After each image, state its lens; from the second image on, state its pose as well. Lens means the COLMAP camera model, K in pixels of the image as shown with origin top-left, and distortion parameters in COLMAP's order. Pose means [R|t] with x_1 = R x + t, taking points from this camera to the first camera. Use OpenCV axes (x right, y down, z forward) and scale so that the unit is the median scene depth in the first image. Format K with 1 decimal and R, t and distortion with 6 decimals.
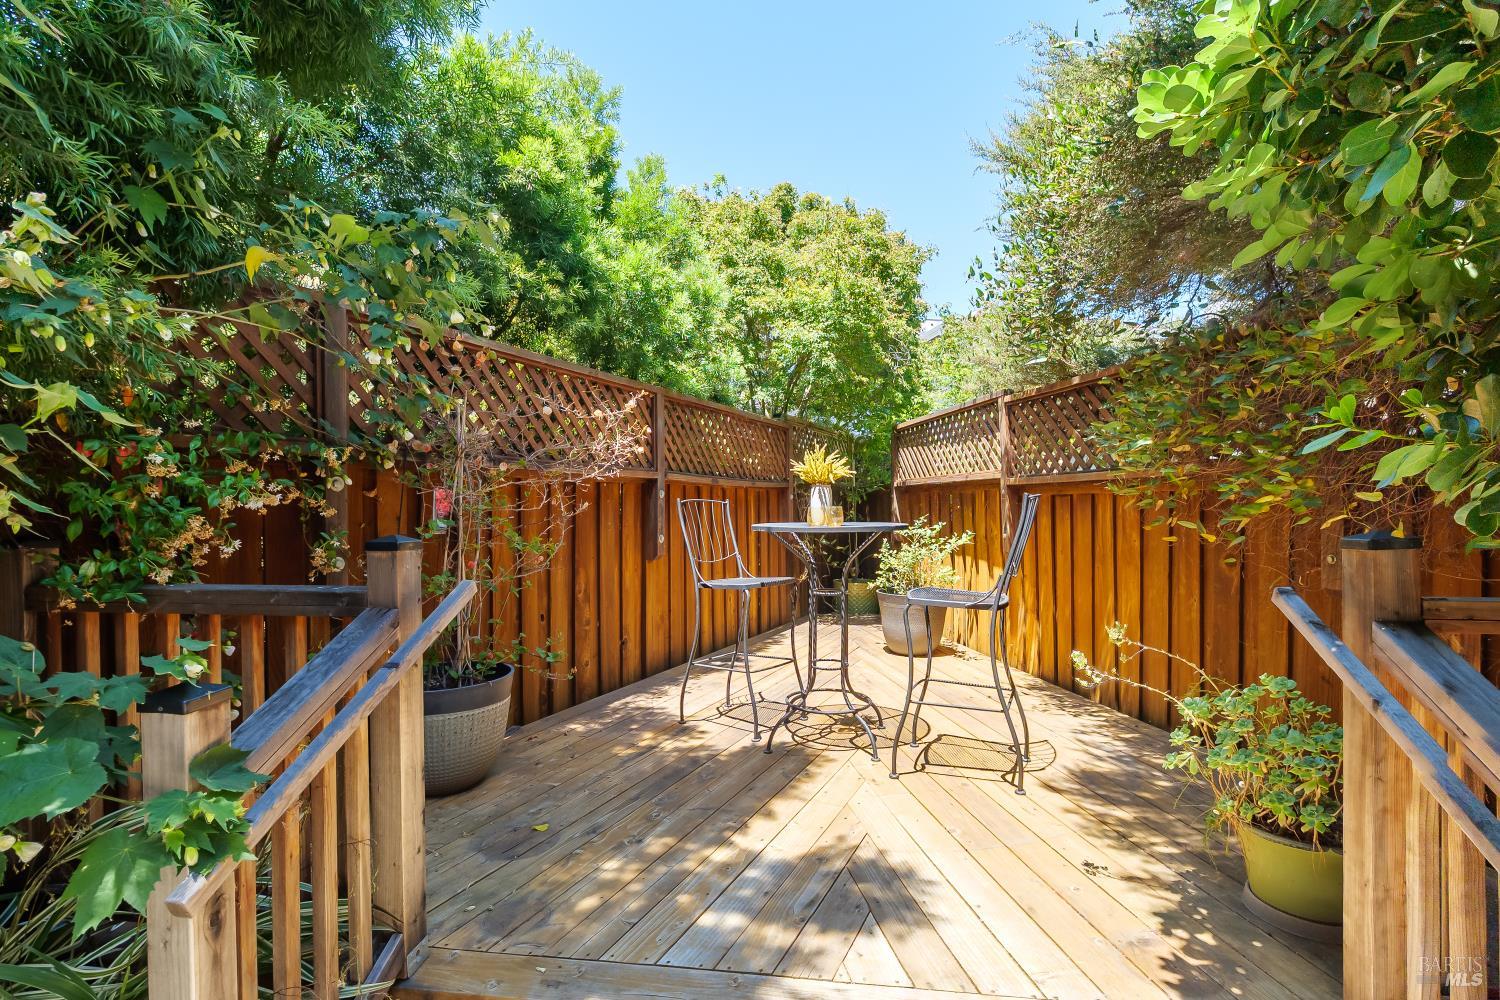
lens RADIAL K [[678.1, 0, 768.1], [0, 678.1, 517.8], [0, 0, 1]] dist [-0.001470, -0.000127]
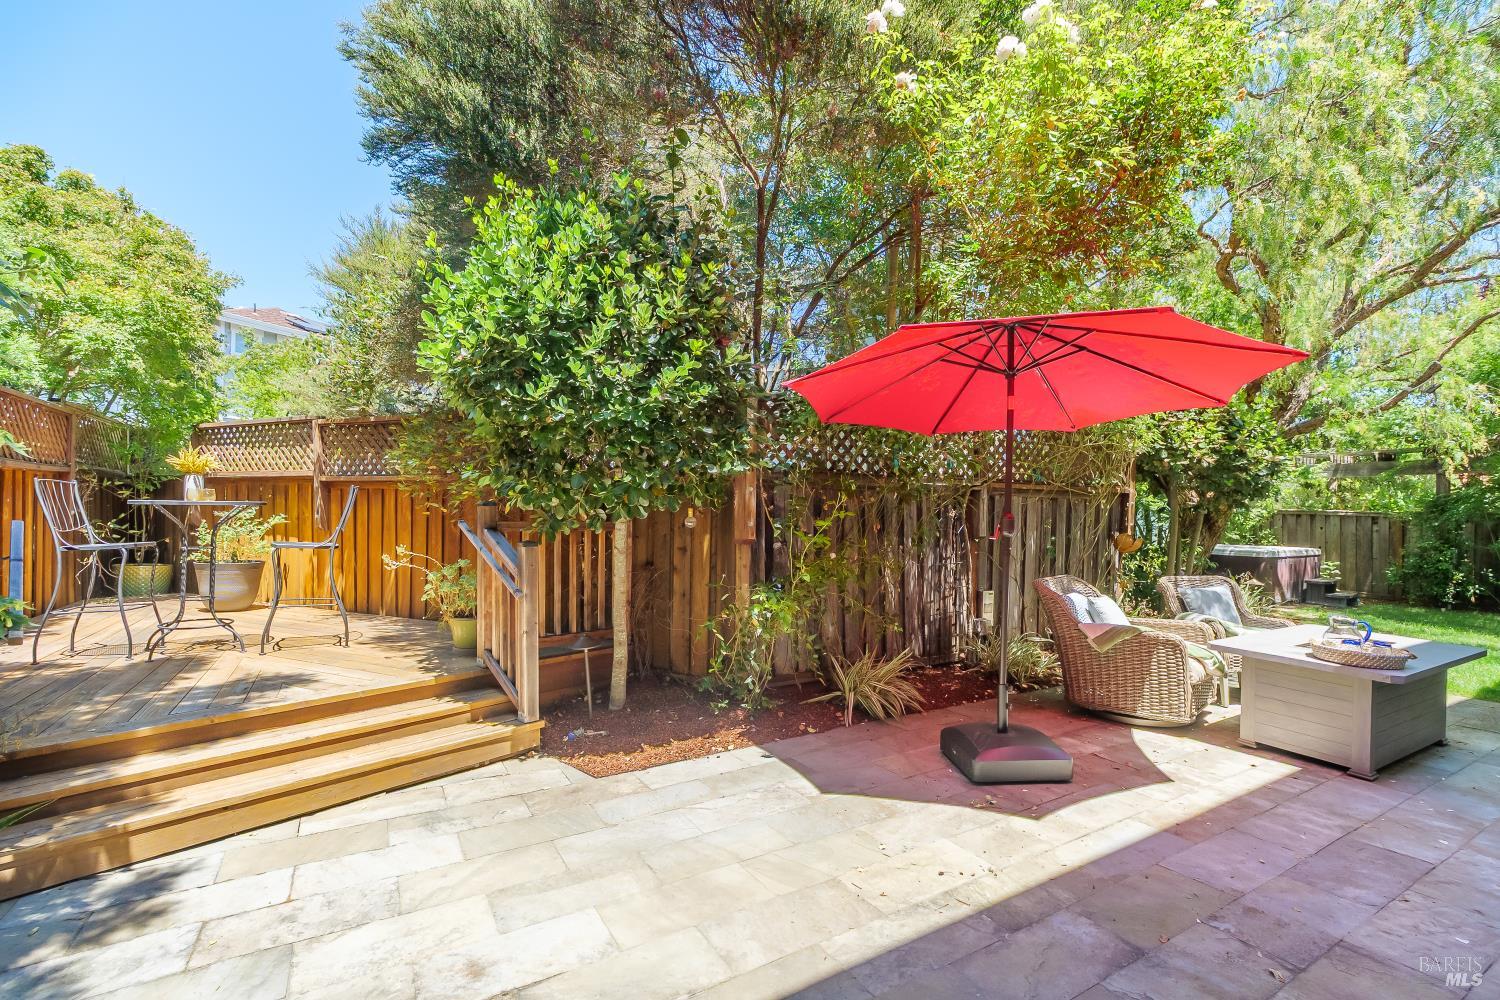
lens RADIAL K [[678.1, 0, 768.1], [0, 678.1, 517.8], [0, 0, 1]] dist [-0.001470, -0.000127]
pose [[0.546078, 0.006737, 0.837707, -0.336598], [-0.003433, 0.999977, -0.005804, 0.035568], [-0.837727, 0.000294, 0.546089, -0.592003]]
